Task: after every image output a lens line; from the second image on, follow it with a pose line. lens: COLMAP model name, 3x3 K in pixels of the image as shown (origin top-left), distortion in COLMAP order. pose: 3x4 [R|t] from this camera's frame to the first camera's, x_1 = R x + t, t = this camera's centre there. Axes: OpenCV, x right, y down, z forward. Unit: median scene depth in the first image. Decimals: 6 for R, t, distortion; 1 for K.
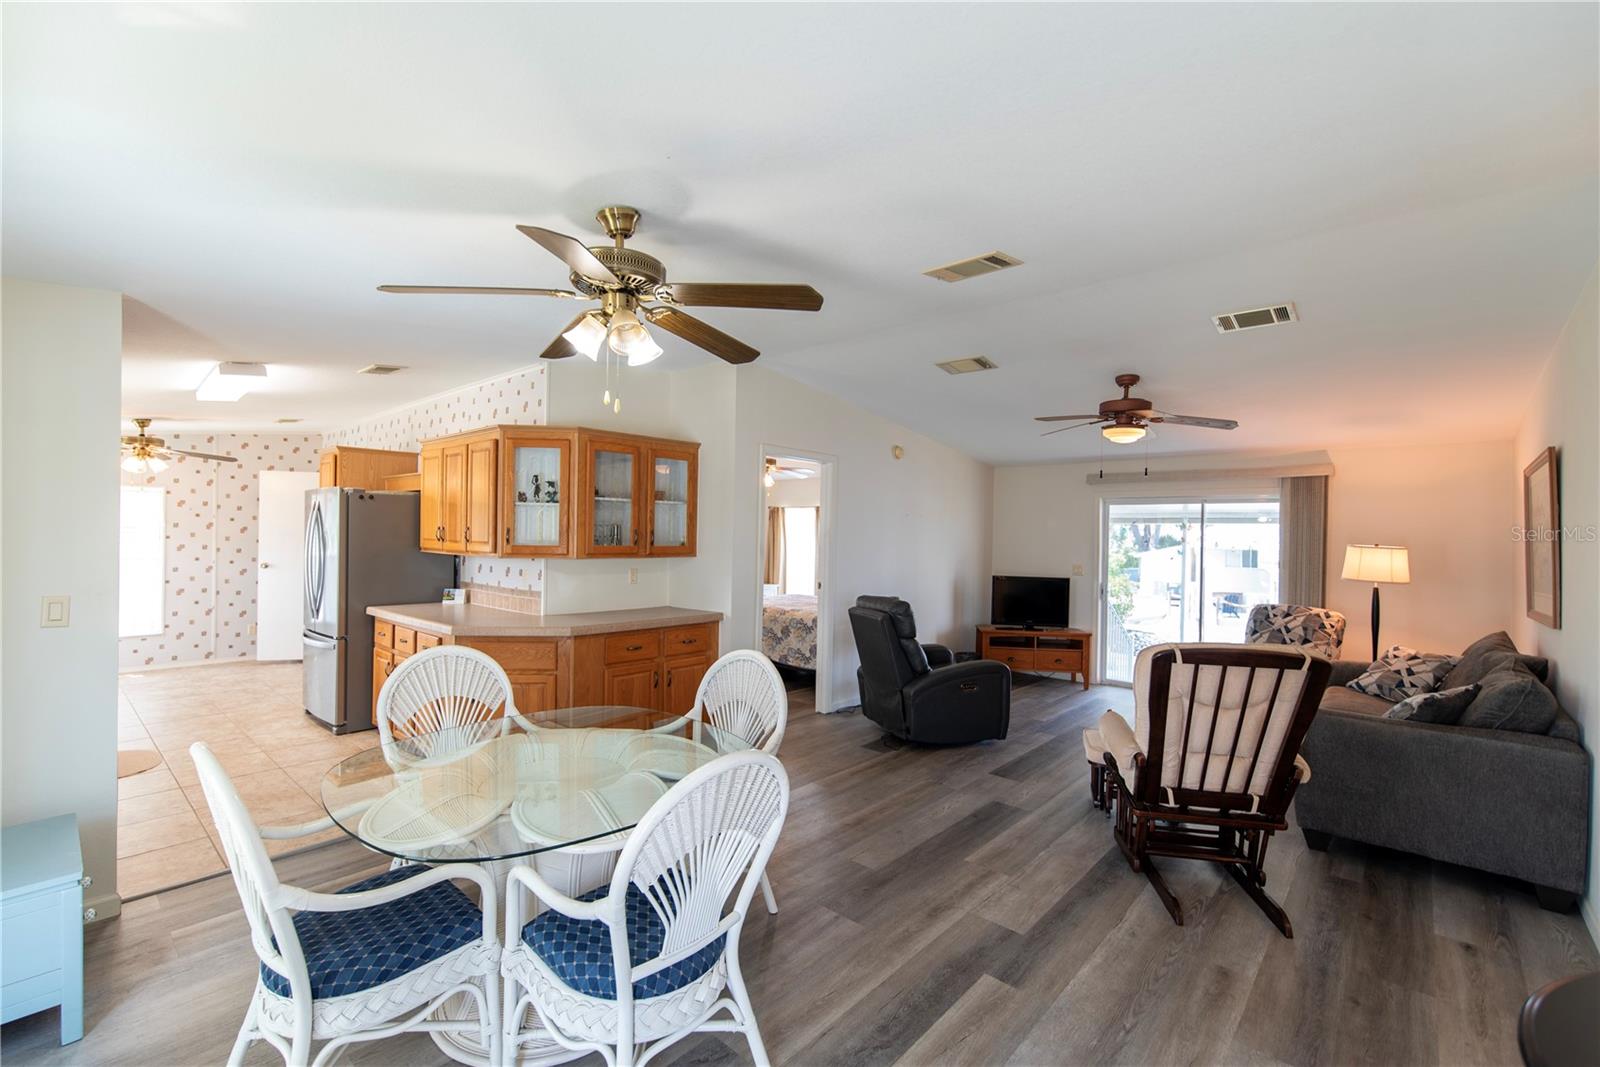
lens RADIAL K [[686.1, 0, 805.3], [0, 686.1, 539.6], [0, 0, 1]] dist [0.002052, -0.000780]
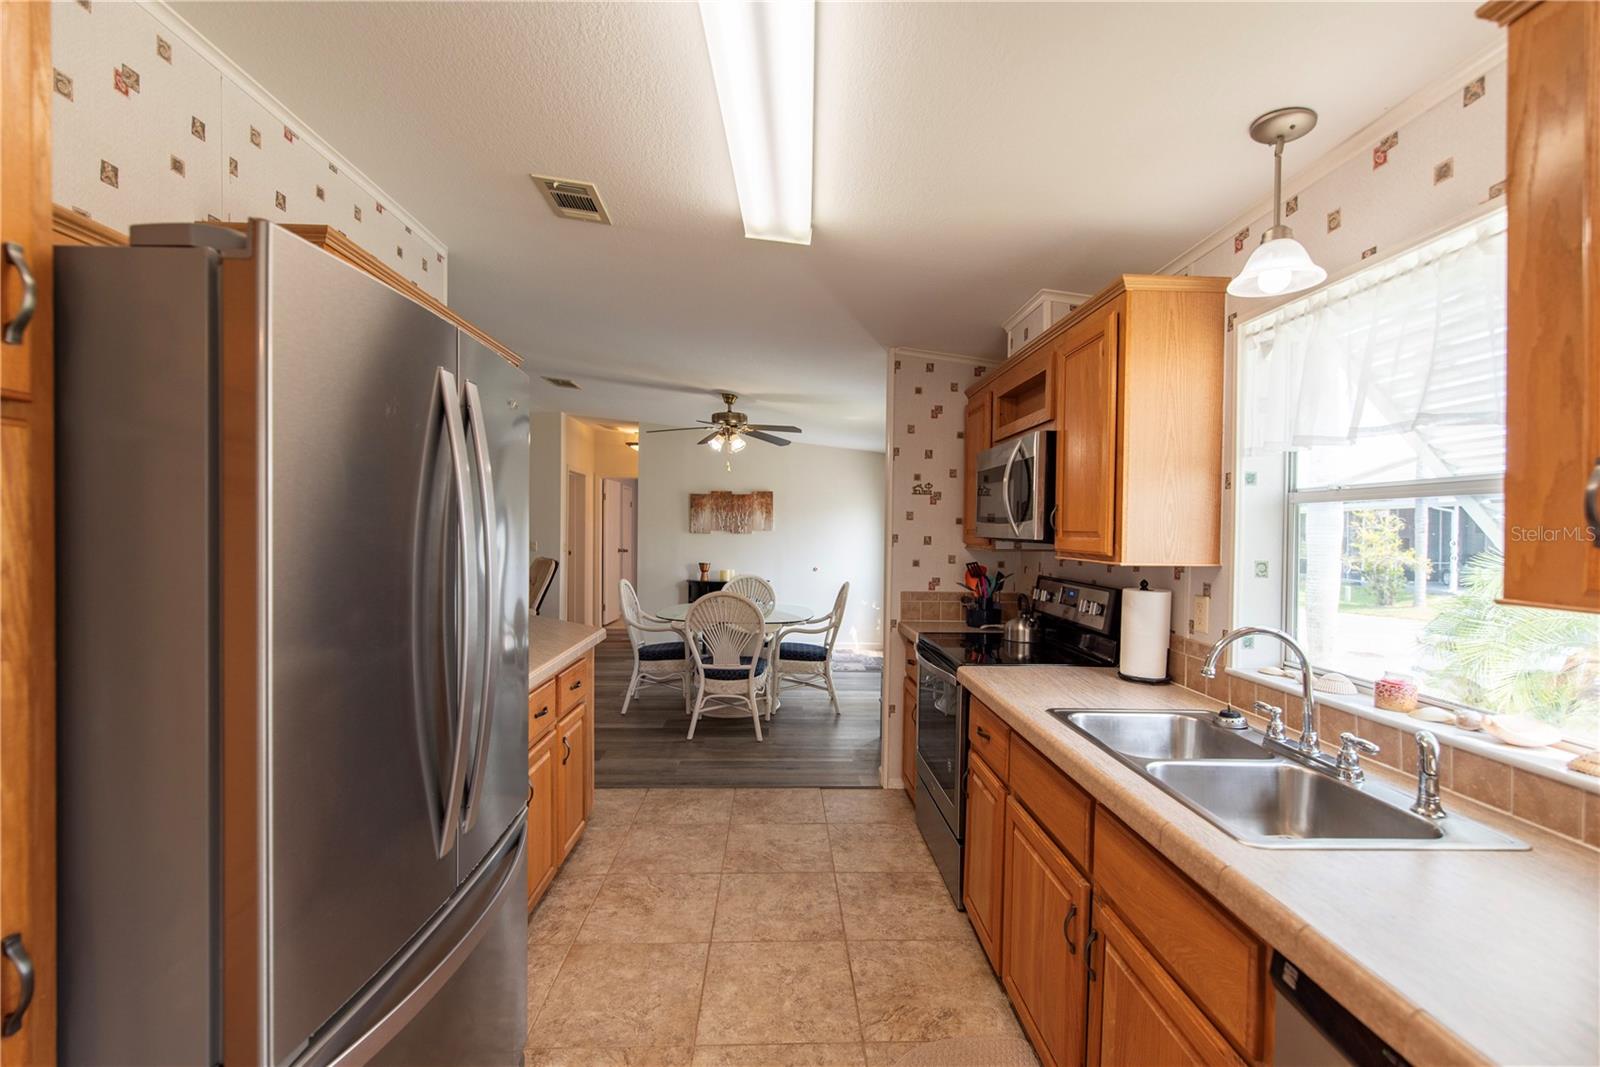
lens RADIAL K [[686.1, 0, 802.4], [0, 686.1, 541.6], [0, 0, 1]] dist [0.002052, -0.000780]
pose [[-0.686140, -0.035428, 0.726607, -0.860915], [-0.015788, 0.999303, 0.033816, -0.005136], [-0.727298, 0.011731, -0.686221, 0.945689]]
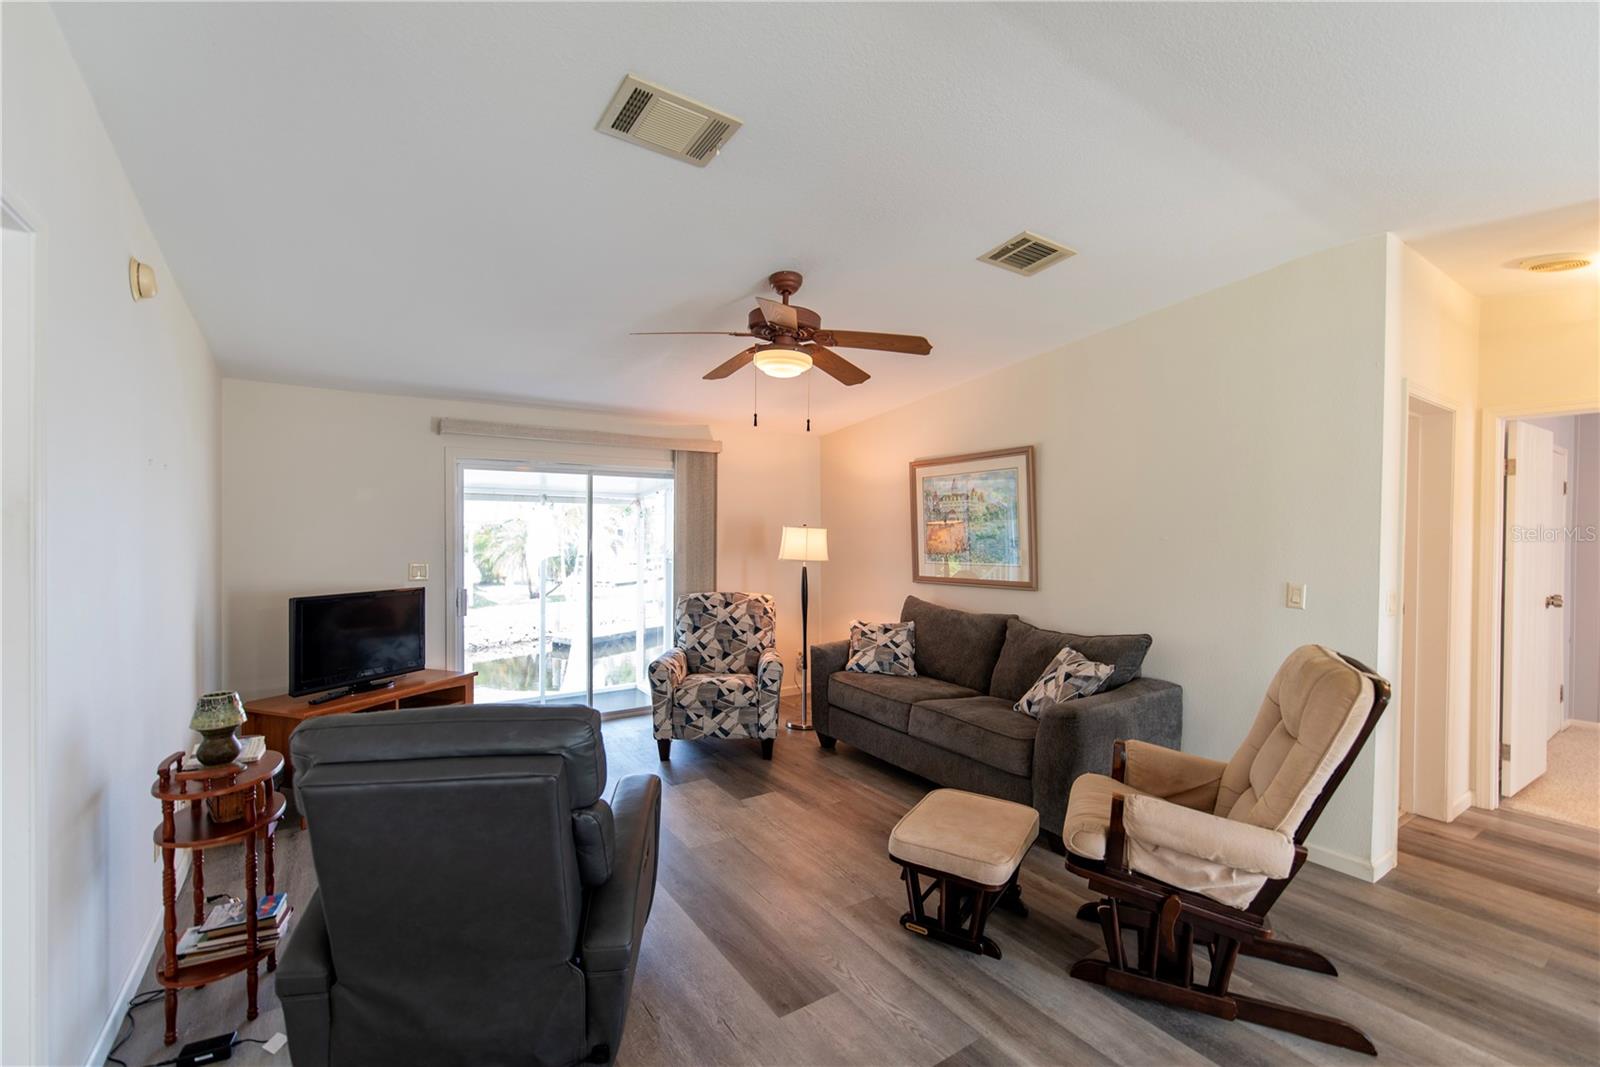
lens RADIAL K [[686.1, 0, 804.4], [0, 686.1, 537.5], [0, 0, 1]] dist [0.002052, -0.000780]
pose [[0.244959, -0.036348, 0.968852, -0.136225], [0.005843, 0.999334, 0.036014, -0.009141], [-0.969516, -0.003161, 0.245009, 0.646909]]
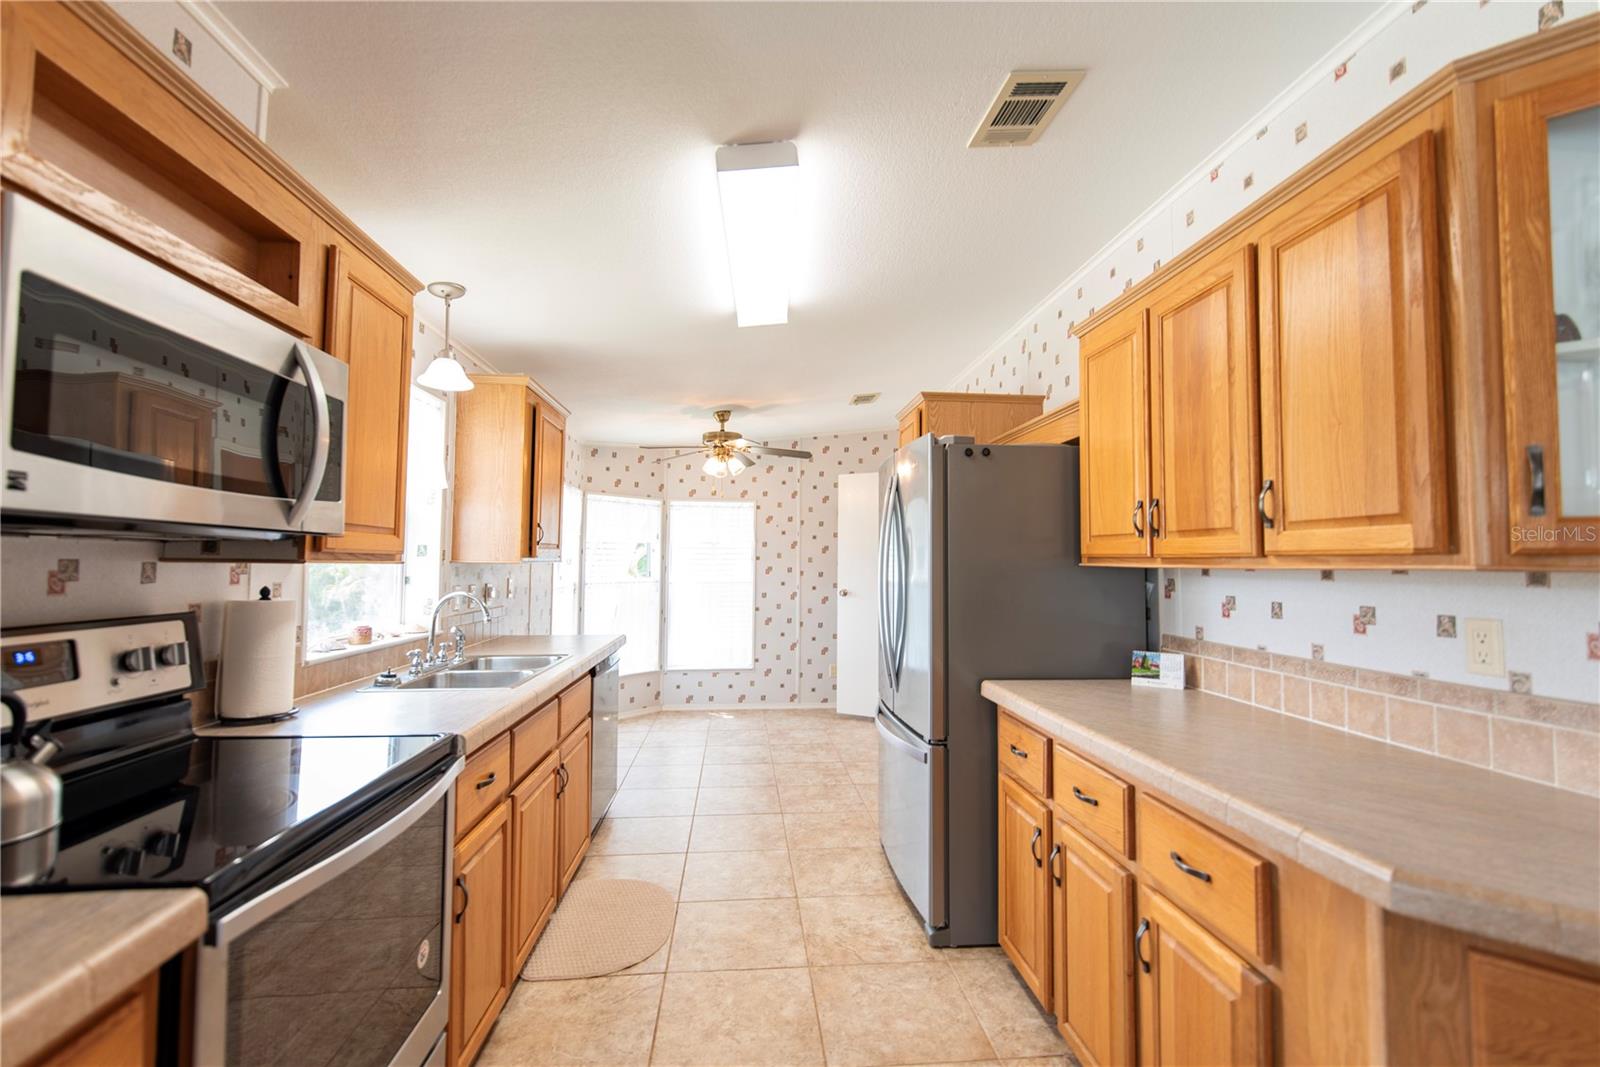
lens RADIAL K [[686.1, 0, 799.7], [0, 686.1, 531.8], [0, 0, 1]] dist [0.002052, -0.000780]
pose [[0.723492, -0.042425, -0.689028, -0.338385], [-0.001302, 0.998024, -0.062818, 0.021380], [0.690332, 0.046346, 0.722007, 0.480286]]
